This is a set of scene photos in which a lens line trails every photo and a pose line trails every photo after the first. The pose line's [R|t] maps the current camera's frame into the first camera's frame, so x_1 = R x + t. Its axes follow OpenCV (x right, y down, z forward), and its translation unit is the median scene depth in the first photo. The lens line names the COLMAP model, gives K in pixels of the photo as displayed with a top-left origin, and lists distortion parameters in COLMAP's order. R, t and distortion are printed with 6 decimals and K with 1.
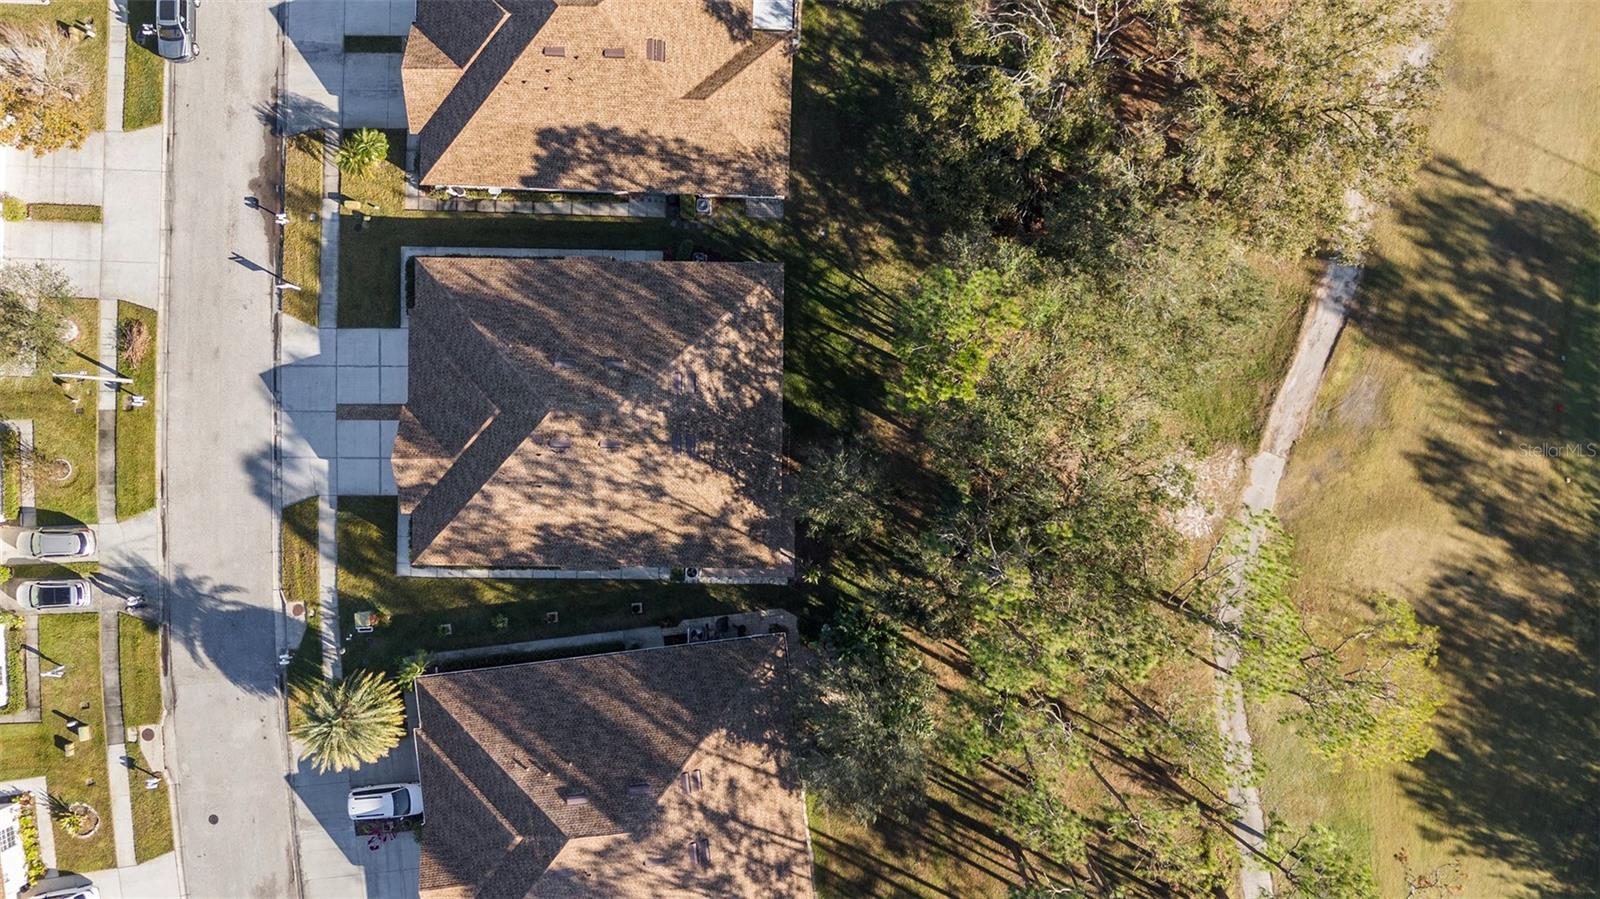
lens RADIAL K [[1163.9, 0, 800.0], [0, 1163.9, 449.5], [0, 0, 1]] dist [0.003257, 0.002869]
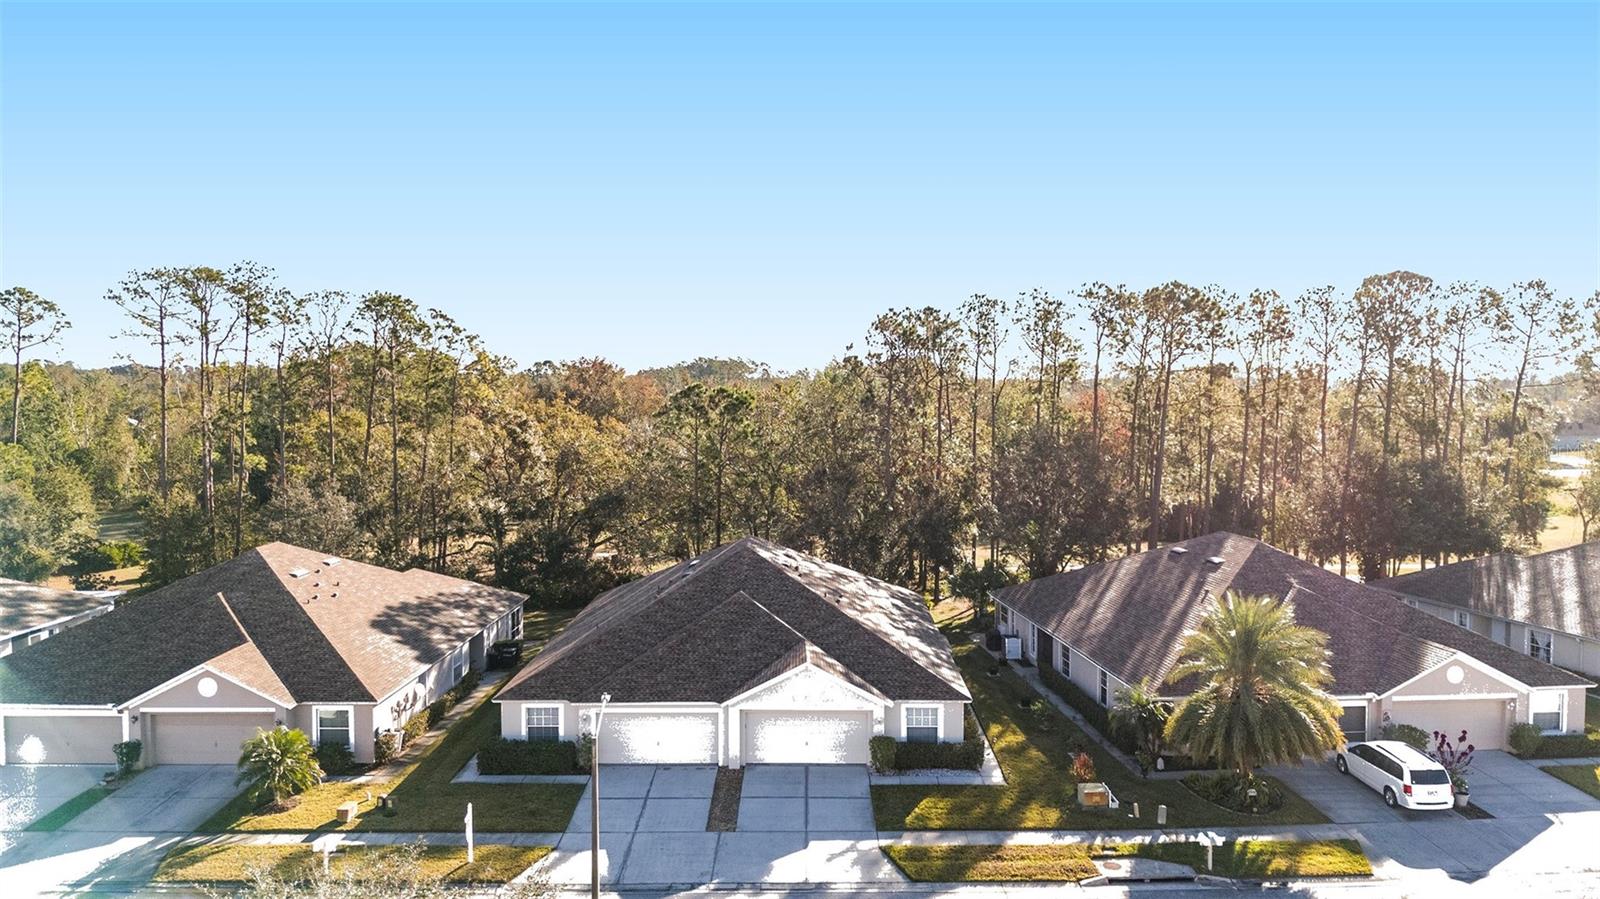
lens RADIAL K [[1163.9, 0, 800.0], [0, 1163.9, 449.5], [0, 0, 1]] dist [0.003257, 0.002869]
pose [[0.003766, -0.077864, 0.996957, -0.915360], [0.999990, -0.002152, -0.003946, 0.007246], [0.002452, 0.996962, 0.077855, 0.784176]]
